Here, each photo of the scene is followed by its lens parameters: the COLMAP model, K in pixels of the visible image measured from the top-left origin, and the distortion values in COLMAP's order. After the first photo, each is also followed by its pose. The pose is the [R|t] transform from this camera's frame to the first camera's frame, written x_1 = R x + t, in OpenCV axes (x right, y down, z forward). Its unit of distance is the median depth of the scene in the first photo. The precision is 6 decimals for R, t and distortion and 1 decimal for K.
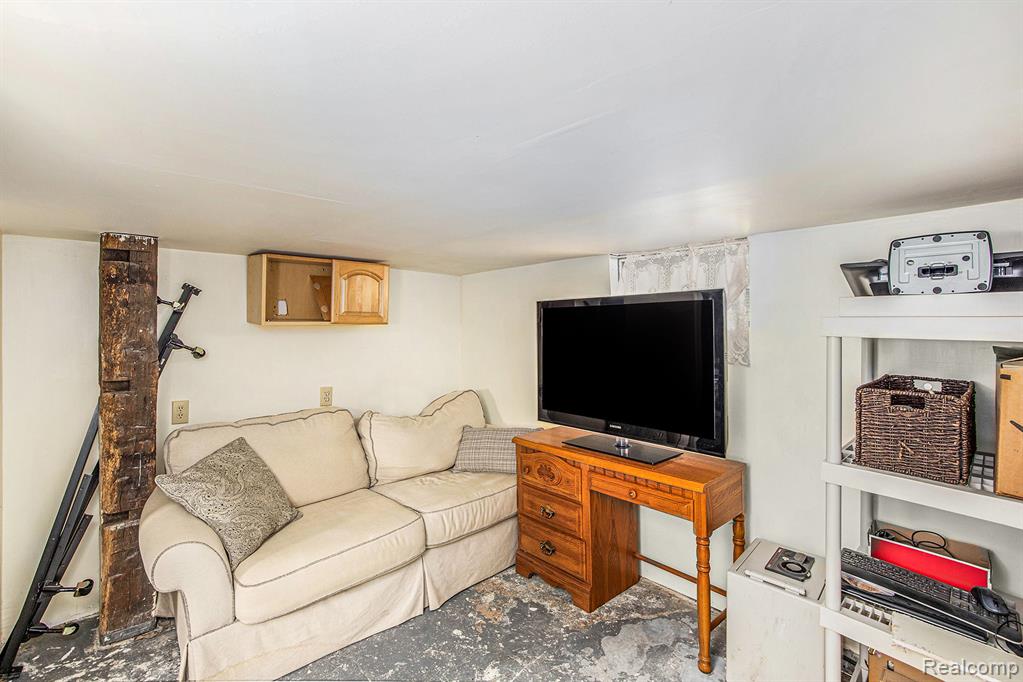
lens RADIAL K [[480.9, 0, 508.5], [0, 480.9, 339.0], [0, 0, 1]] dist [-0.007912, 0.000868]
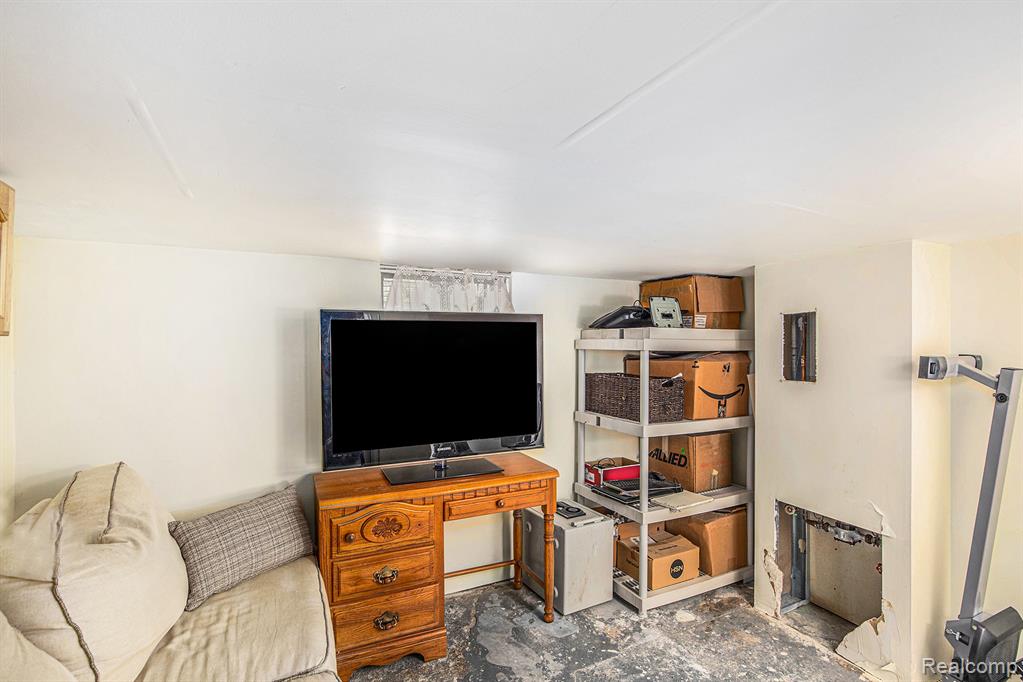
lens RADIAL K [[480.9, 0, 508.5], [0, 480.9, 339.0], [0, 0, 1]] dist [-0.007912, 0.000868]
pose [[0.277919, -0.002925, 0.960600, -0.673351], [0.020377, 0.999788, -0.002851, -0.030999], [-0.960388, 0.020366, 0.277919, 0.613030]]
